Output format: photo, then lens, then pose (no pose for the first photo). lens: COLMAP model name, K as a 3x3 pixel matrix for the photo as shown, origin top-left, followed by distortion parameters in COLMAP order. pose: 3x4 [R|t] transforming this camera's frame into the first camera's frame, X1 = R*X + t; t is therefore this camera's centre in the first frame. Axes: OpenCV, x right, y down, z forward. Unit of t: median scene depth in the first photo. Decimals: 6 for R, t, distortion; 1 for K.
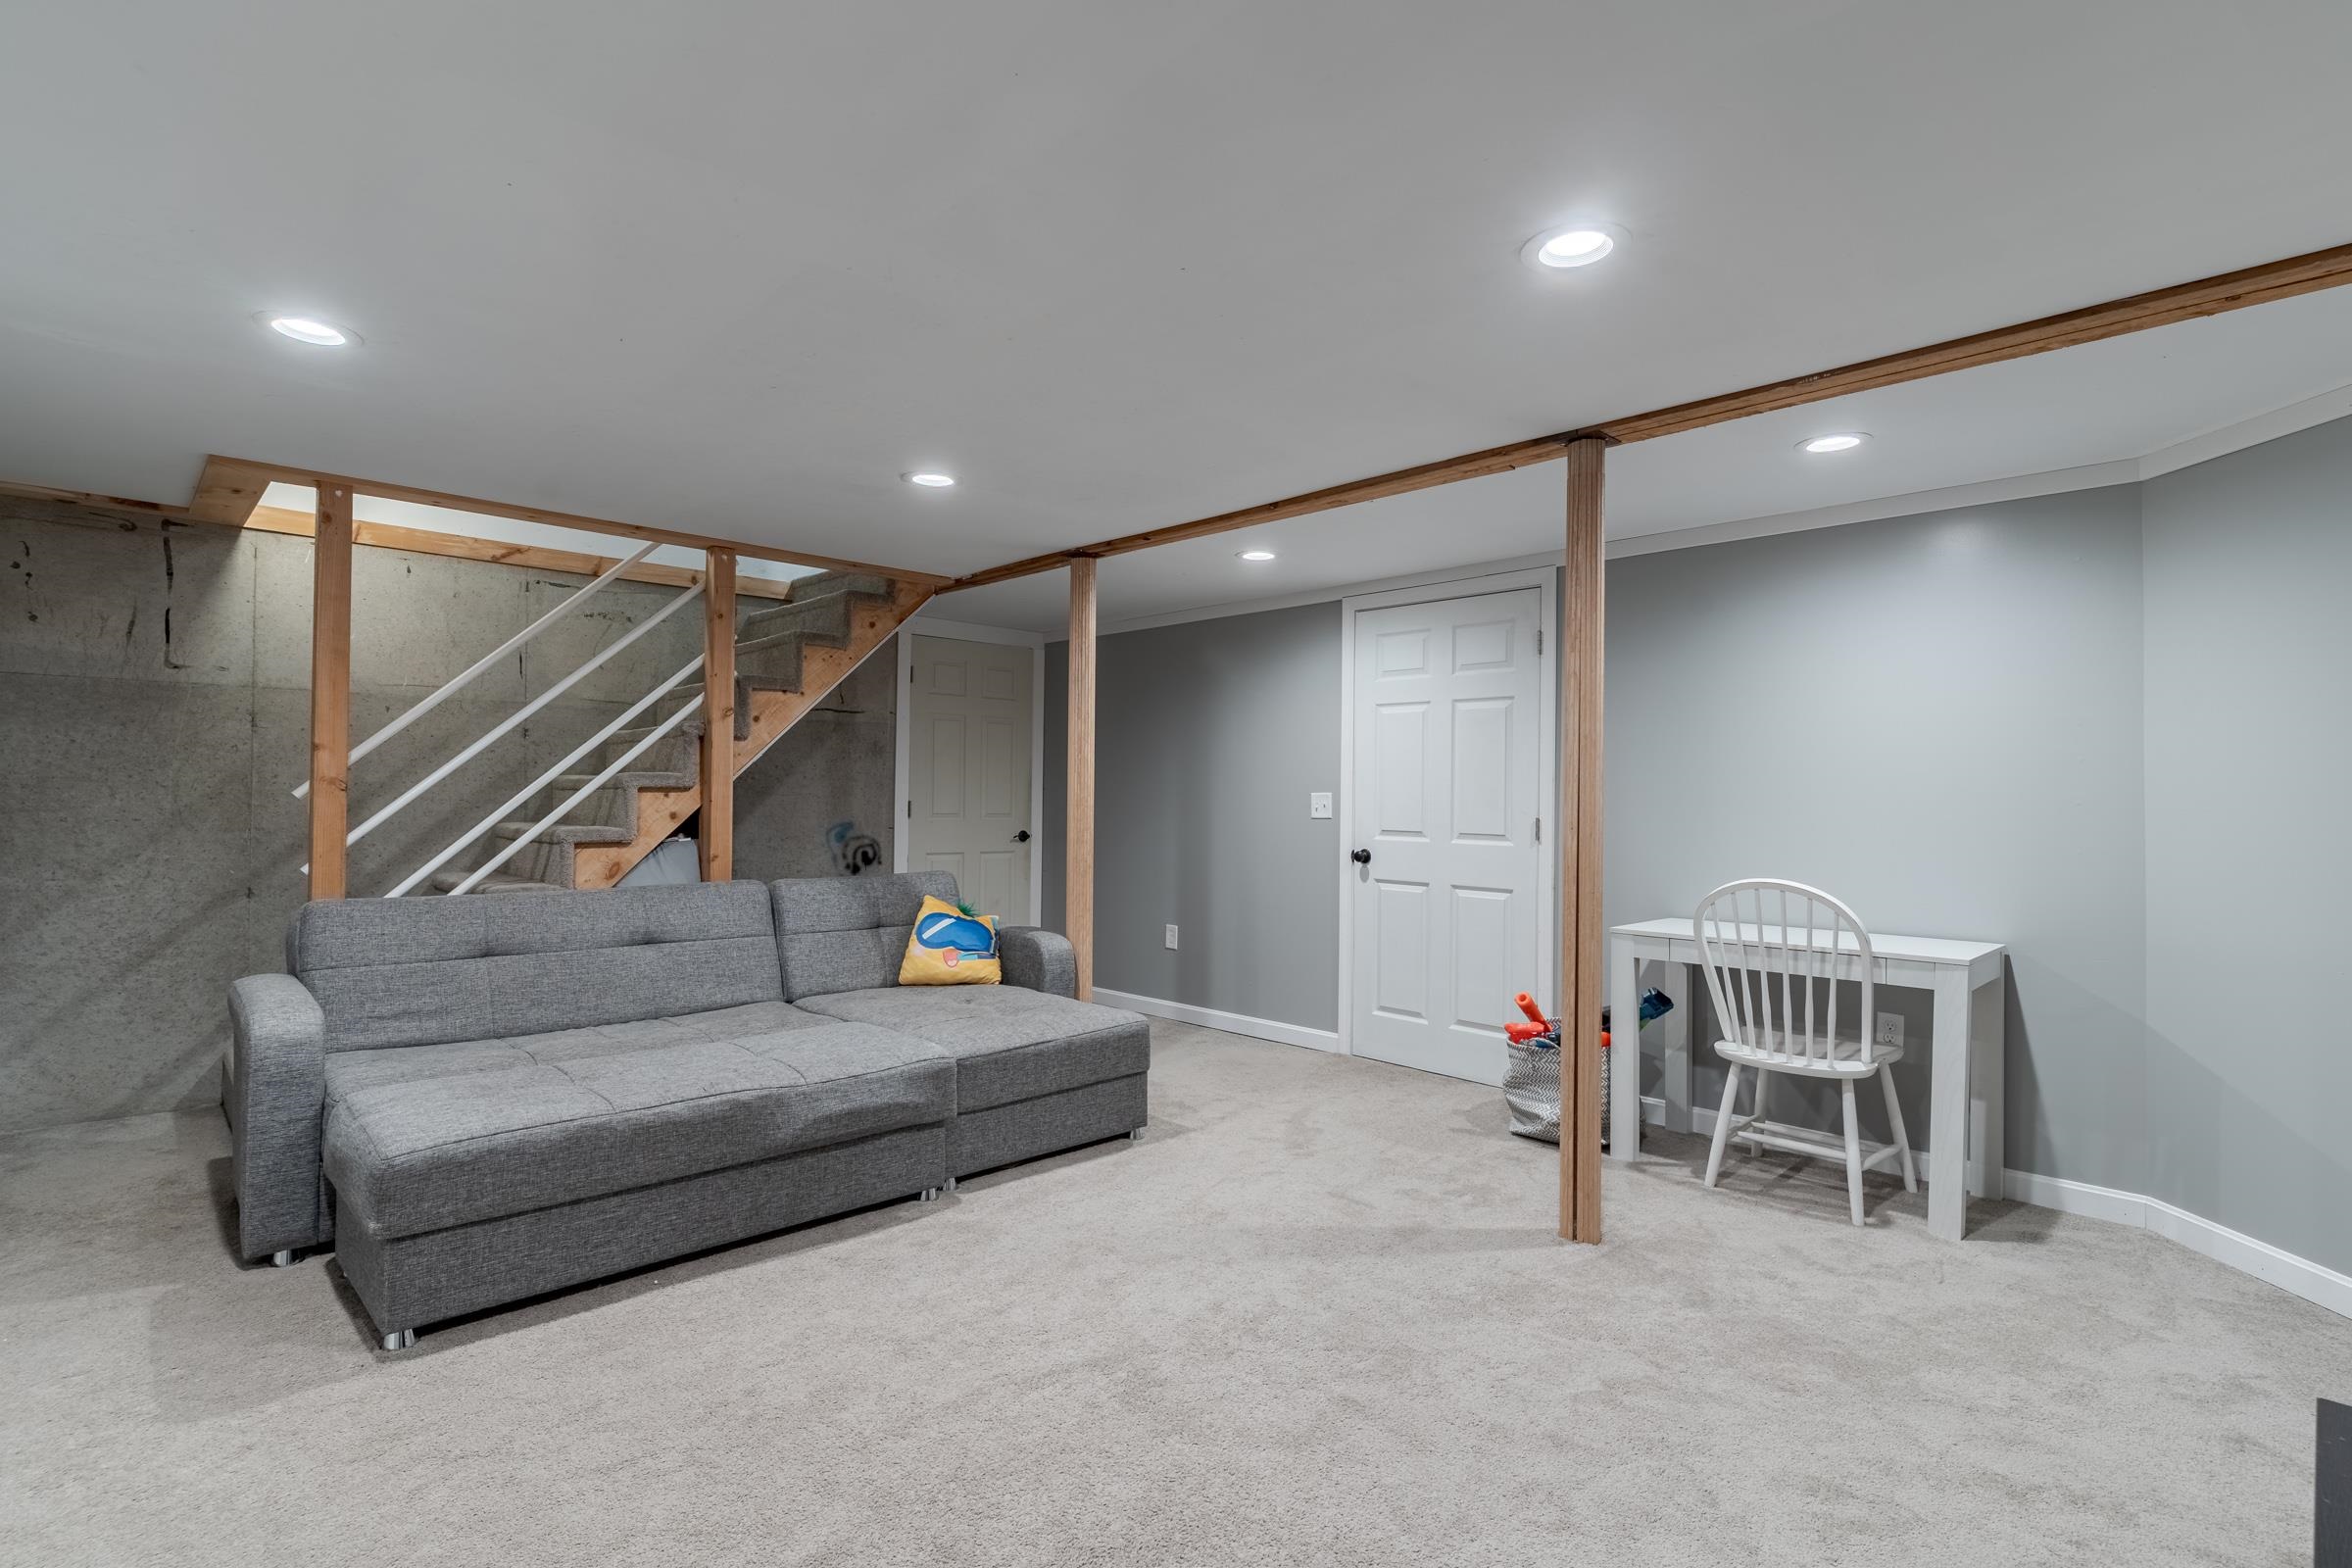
lens RADIAL K [[1122.0, 0, 1185.5], [0, 1122.0, 792.8], [0, 0, 1]] dist [0.005015, -0.001701]
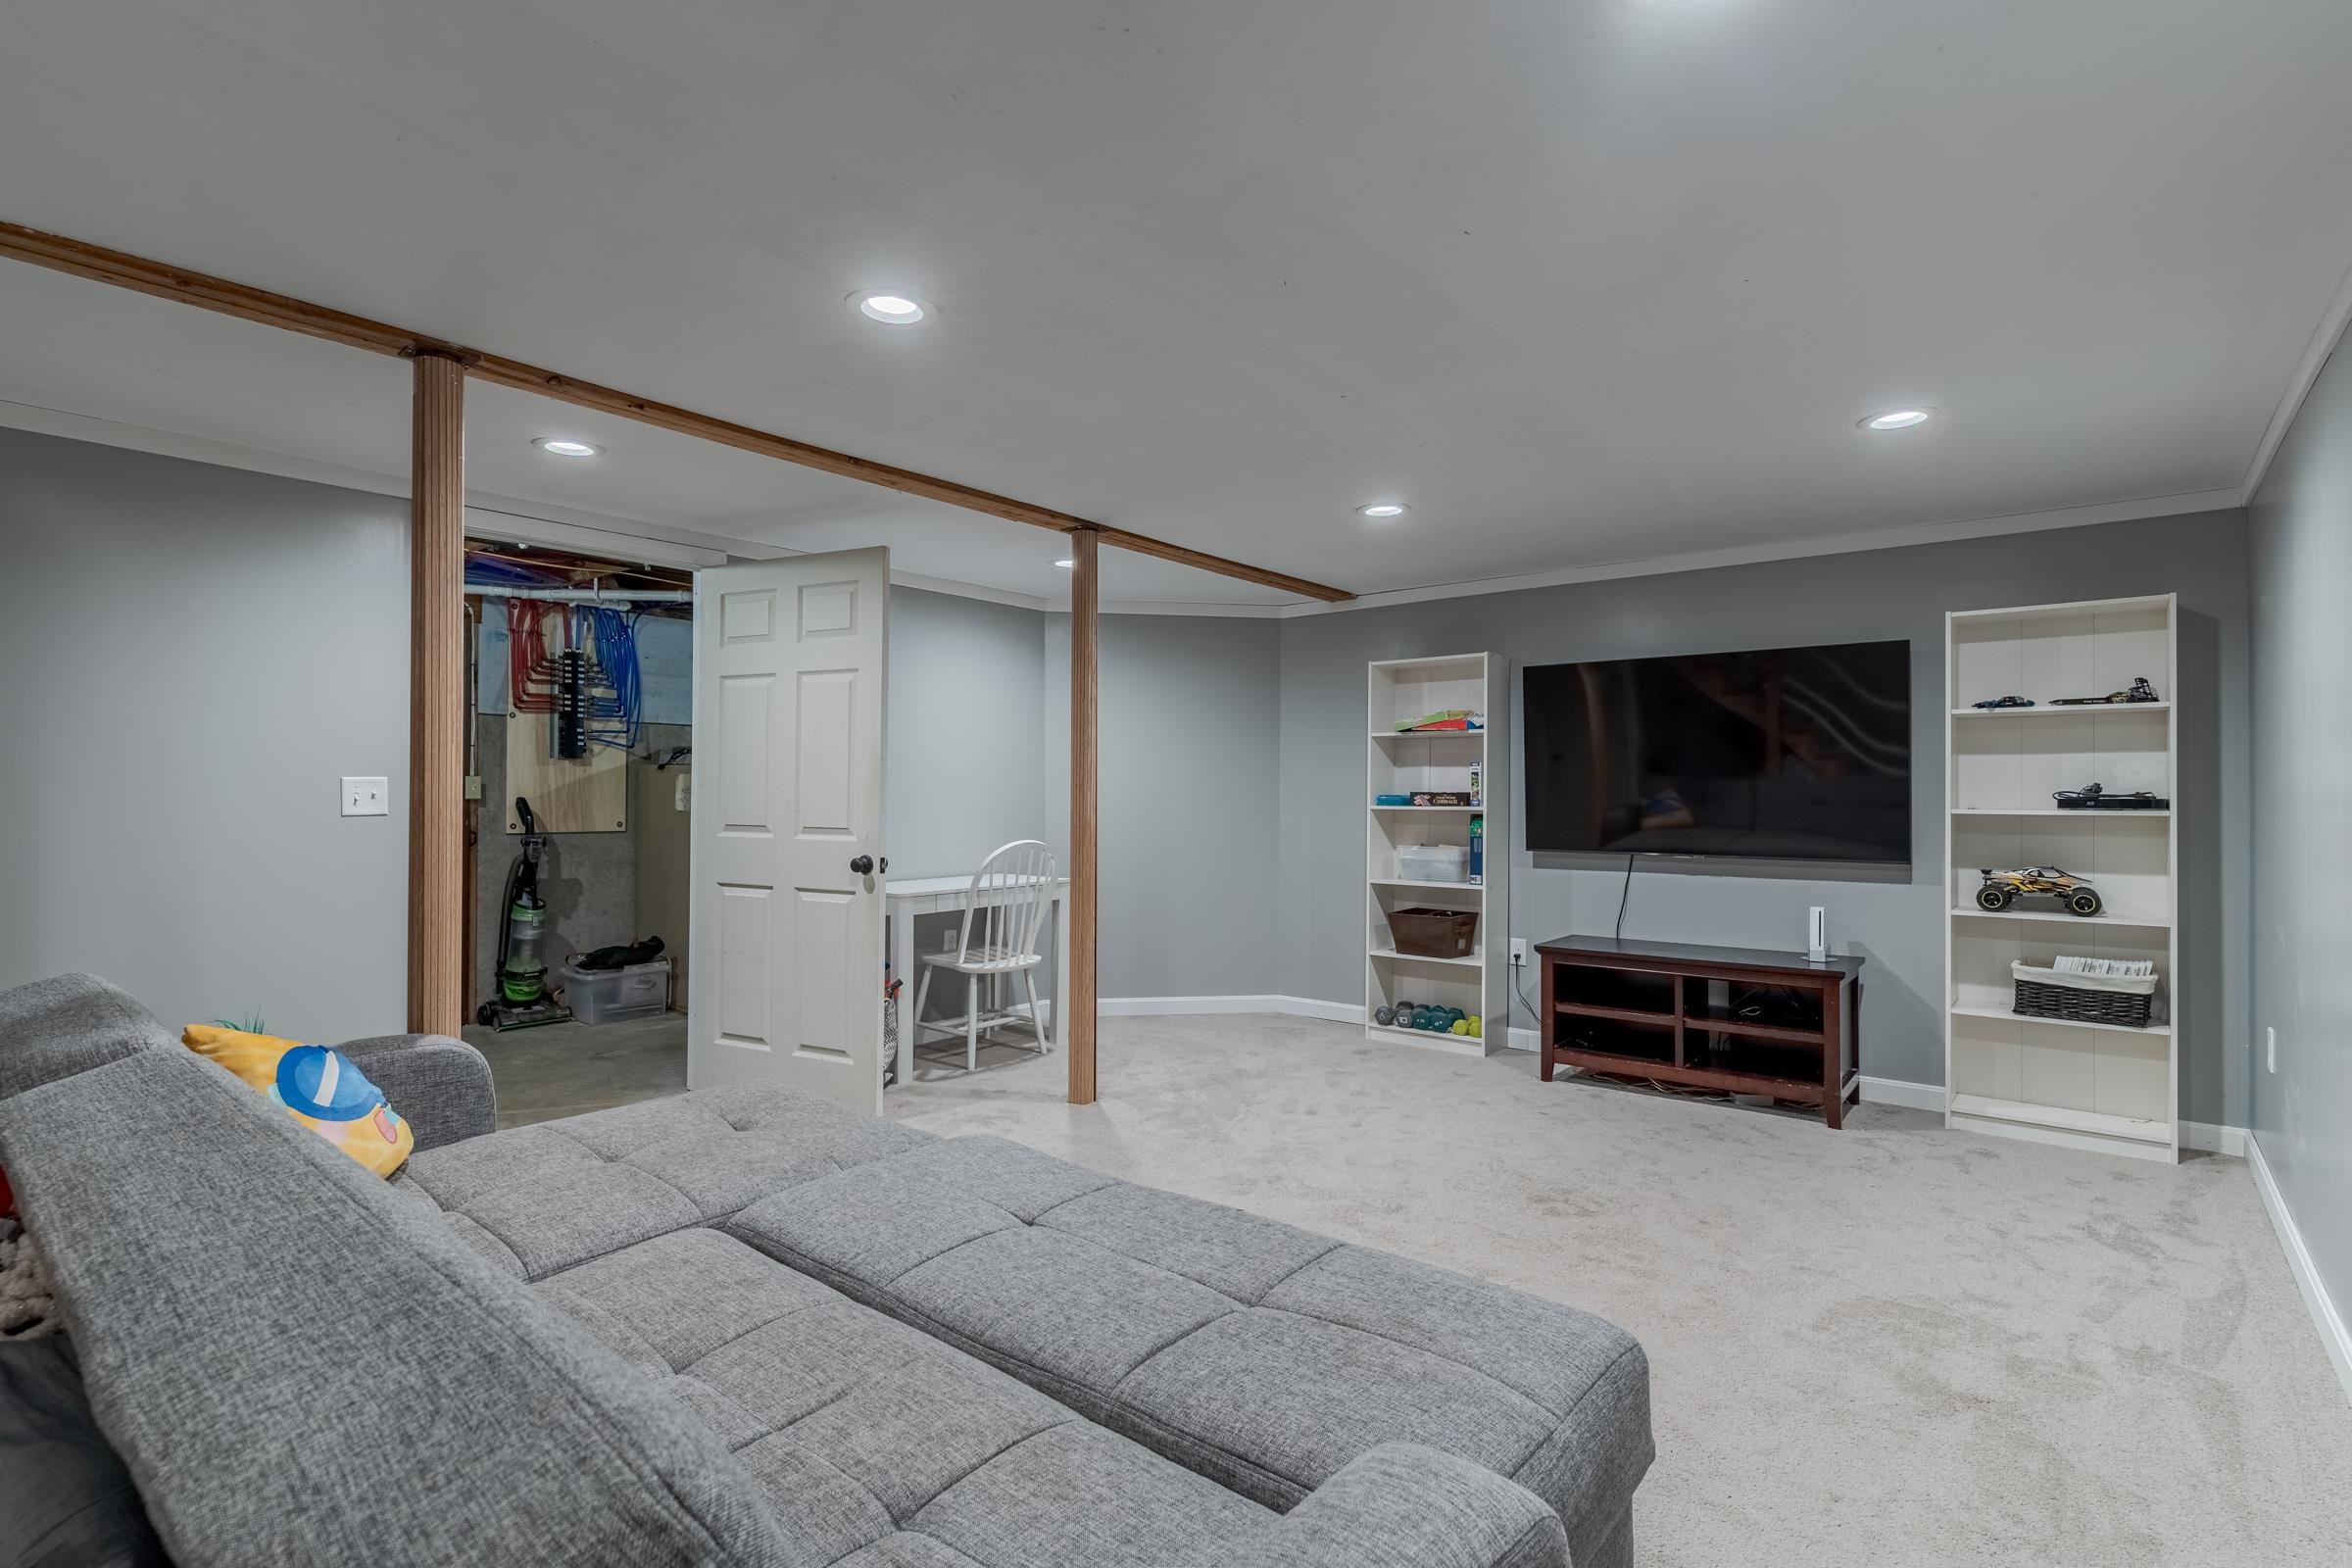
lens RADIAL K [[1122.0, 0, 1184.0], [0, 1122.0, 782.1], [0, 0, 1]] dist [0.005015, -0.001701]
pose [[-0.123157, -0.003168, 0.992382, -0.911699], [-0.009742, 0.999951, 0.001983, -0.004269], [-0.992339, -0.009424, -0.123181, 0.916652]]
